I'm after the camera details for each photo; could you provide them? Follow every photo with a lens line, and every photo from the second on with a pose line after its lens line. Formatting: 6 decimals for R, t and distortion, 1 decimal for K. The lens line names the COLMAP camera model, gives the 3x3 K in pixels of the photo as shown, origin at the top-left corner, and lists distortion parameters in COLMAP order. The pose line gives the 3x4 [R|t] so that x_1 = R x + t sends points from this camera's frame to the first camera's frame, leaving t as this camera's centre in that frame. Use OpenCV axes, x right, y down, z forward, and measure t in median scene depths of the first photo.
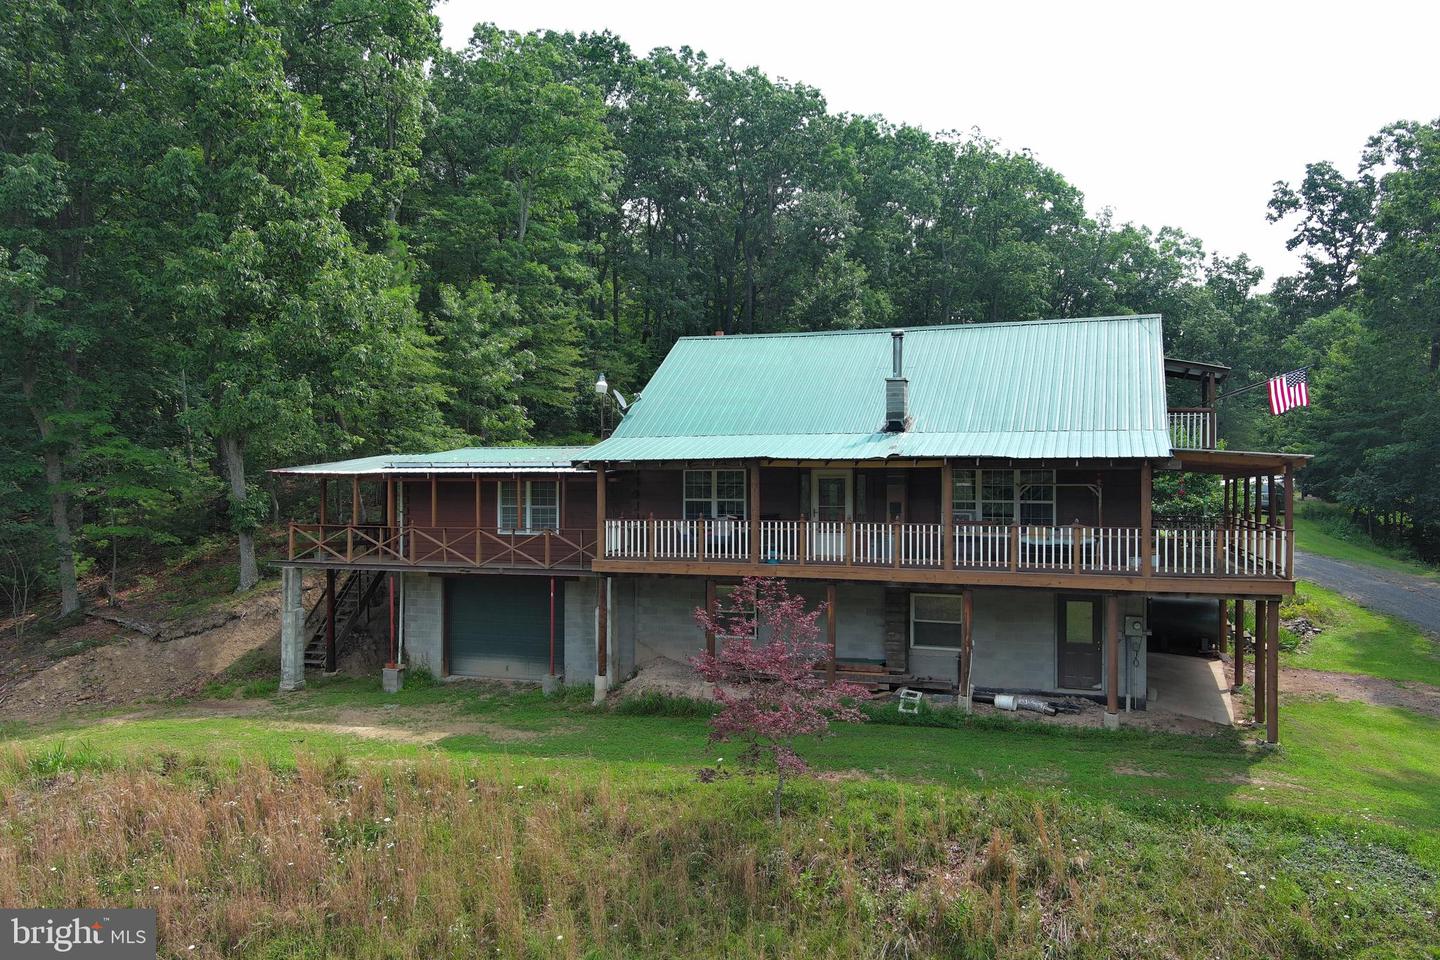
lens RADIAL K [[1117.7, 0, 713.4], [0, 1117.7, 473.3], [0, 0, 1]] dist [0.019575, -0.012918]
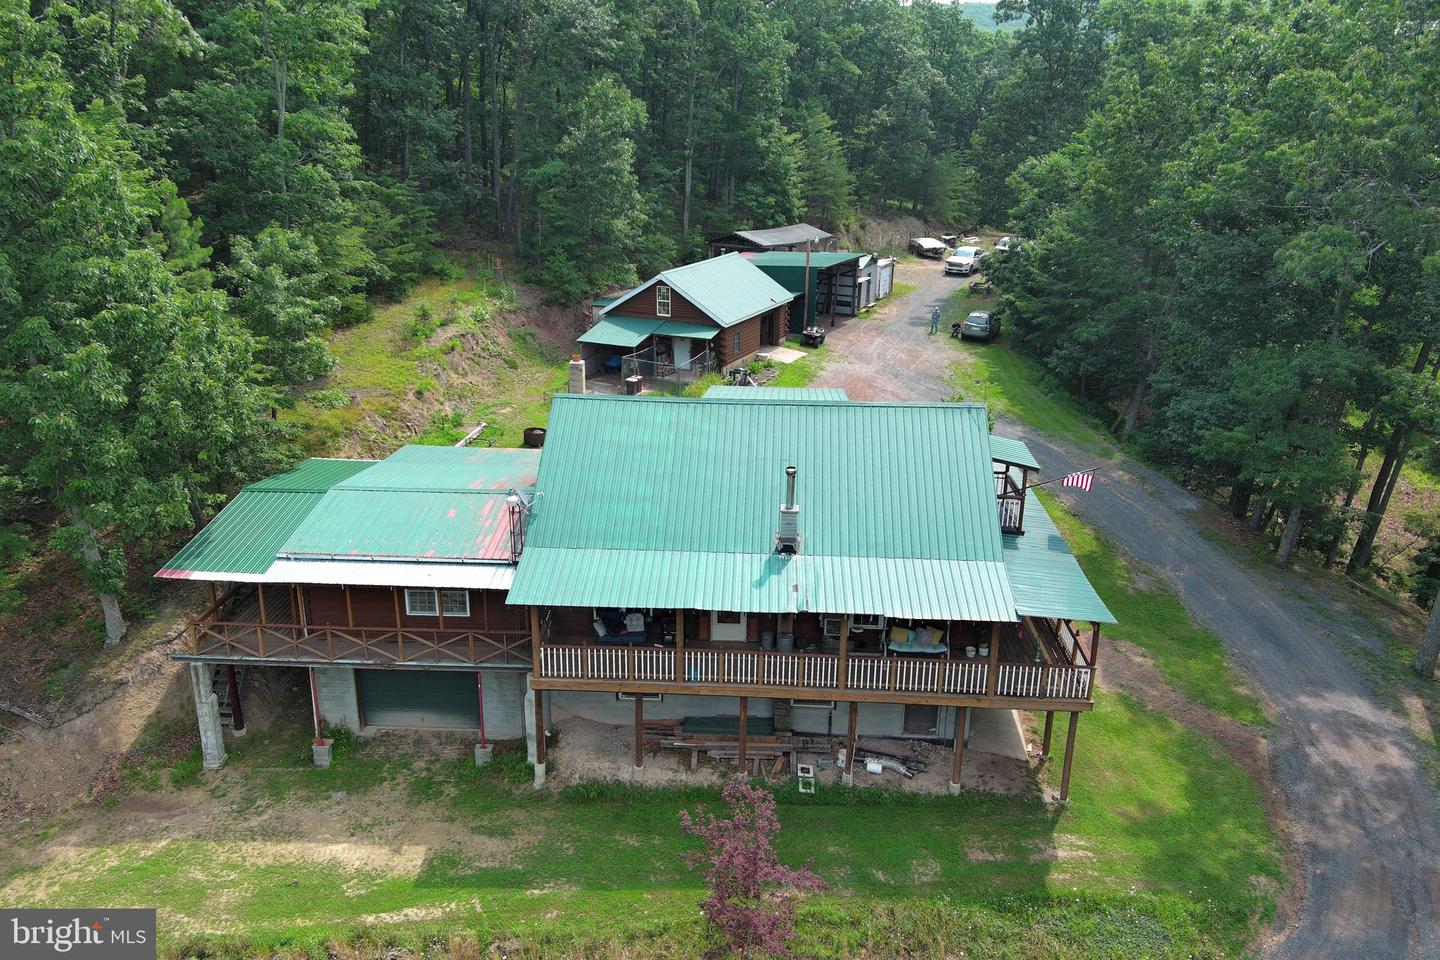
lens RADIAL K [[1114.1, 0, 720.0], [0, 1114.1, 480.0], [0, 0, 1]] dist [0.018186, -0.005821]
pose [[0.957888, -0.084220, 0.274513, -0.214955], [-0.012151, 0.943275, 0.331791, -0.484351], [-0.286885, -0.321154, 0.902528, -0.009093]]
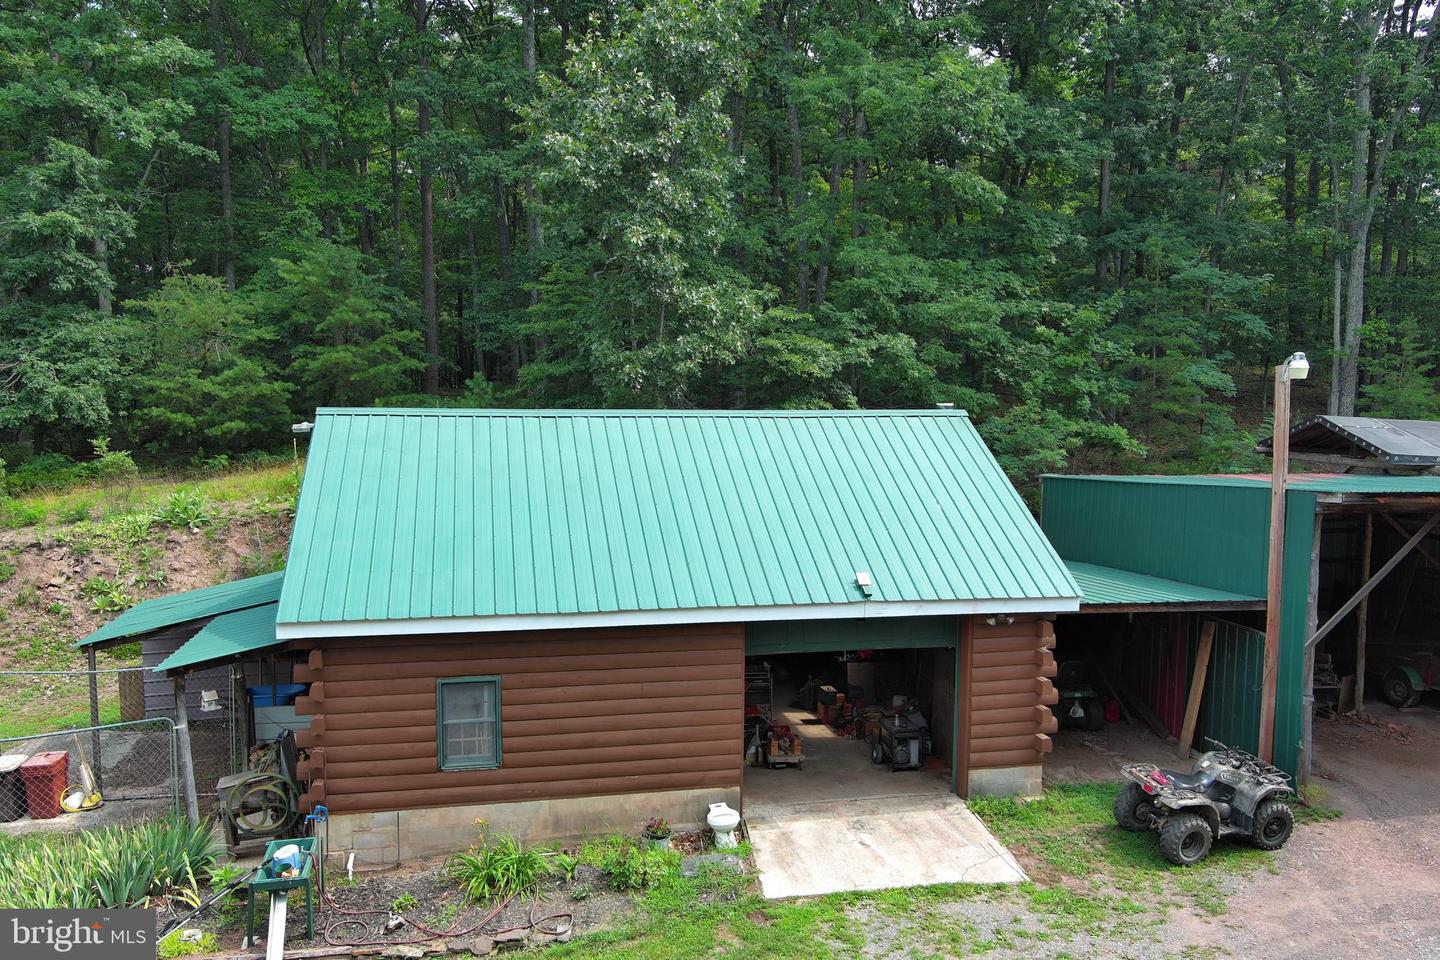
lens RADIAL K [[1117.7, 0, 713.4], [0, 1117.7, 473.3], [0, 0, 1]] dist [0.019575, -0.012918]
pose [[0.801093, 0.043582, -0.596951, 0.853230], [0.003469, 0.996991, 0.077443, -0.148059], [0.598530, -0.064110, 0.798531, 1.793767]]
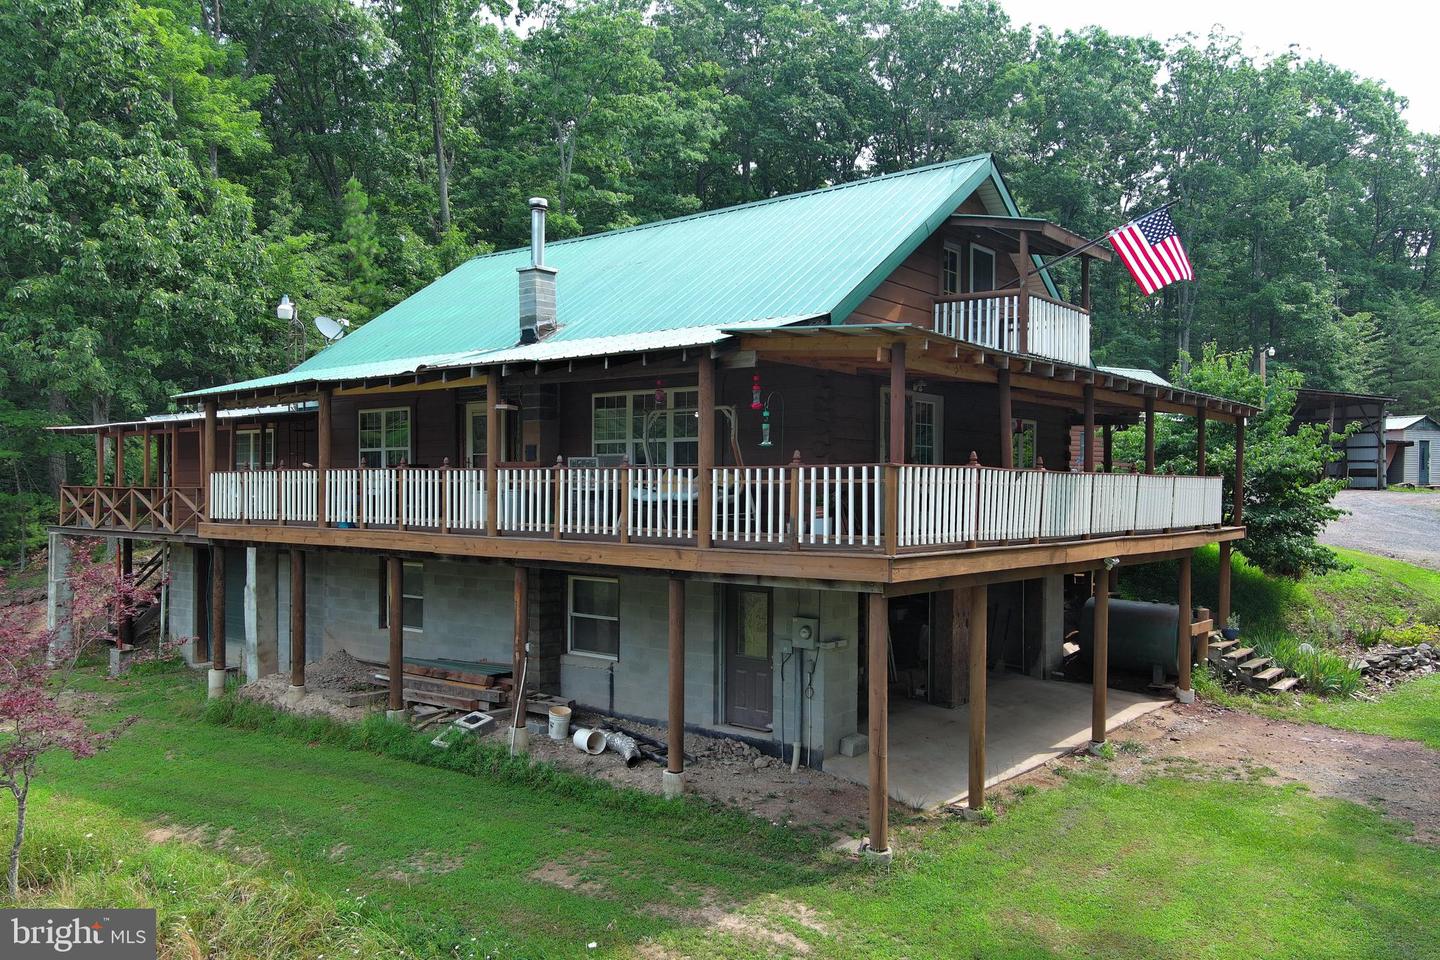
lens RADIAL K [[1114.1, 0, 720.0], [0, 1114.1, 480.0], [0, 0, 1]] dist [0.018186, -0.005821]
pose [[0.944608, -0.003188, -0.328184, 0.494267], [0.004479, 0.999985, 0.003178, 0.045461], [0.328169, -0.004472, 0.944608, 0.368839]]
